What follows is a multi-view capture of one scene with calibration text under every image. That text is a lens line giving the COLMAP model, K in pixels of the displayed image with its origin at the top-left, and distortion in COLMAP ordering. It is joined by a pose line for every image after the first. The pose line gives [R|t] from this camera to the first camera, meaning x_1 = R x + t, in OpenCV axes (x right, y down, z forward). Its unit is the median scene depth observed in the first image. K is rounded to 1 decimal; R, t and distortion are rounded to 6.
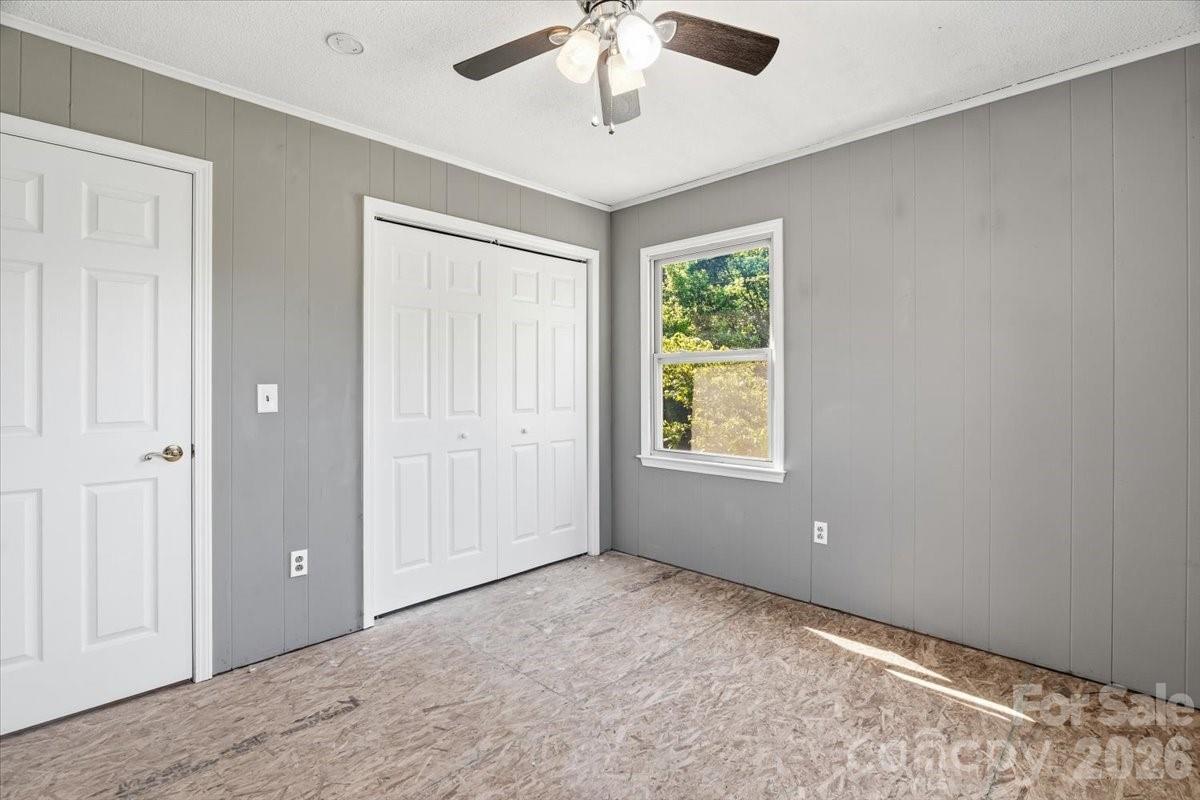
lens RADIAL K [[559.7, 0, 601.3], [0, 559.7, 388.6], [0, 0, 1]] dist [-0.022442, 0.004925]
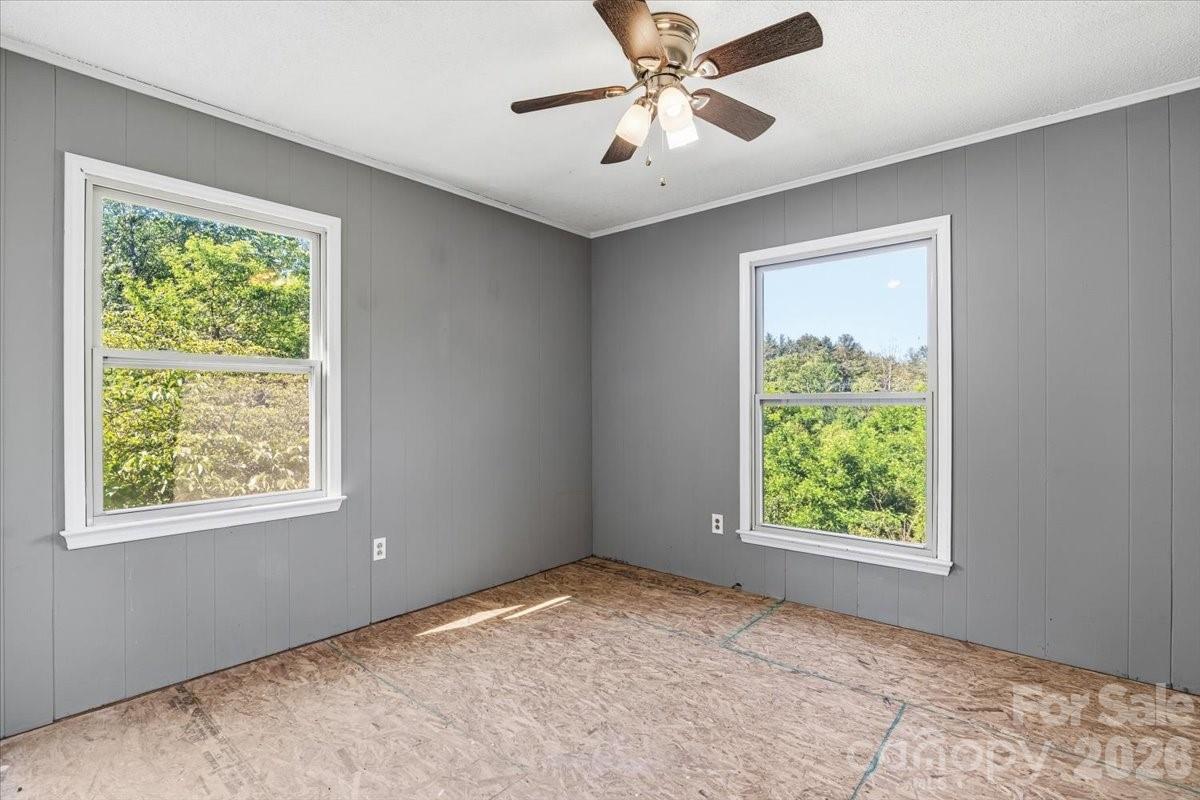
lens RADIAL K [[559.7, 0, 598.6], [0, 559.7, 407.6], [0, 0, 1]] dist [-0.022442, 0.004925]
pose [[-0.055695, -0.005326, 0.998434, -0.694365], [0.010895, 0.999923, 0.005942, 0.002585], [-0.998388, 0.011209, -0.055633, 0.724674]]
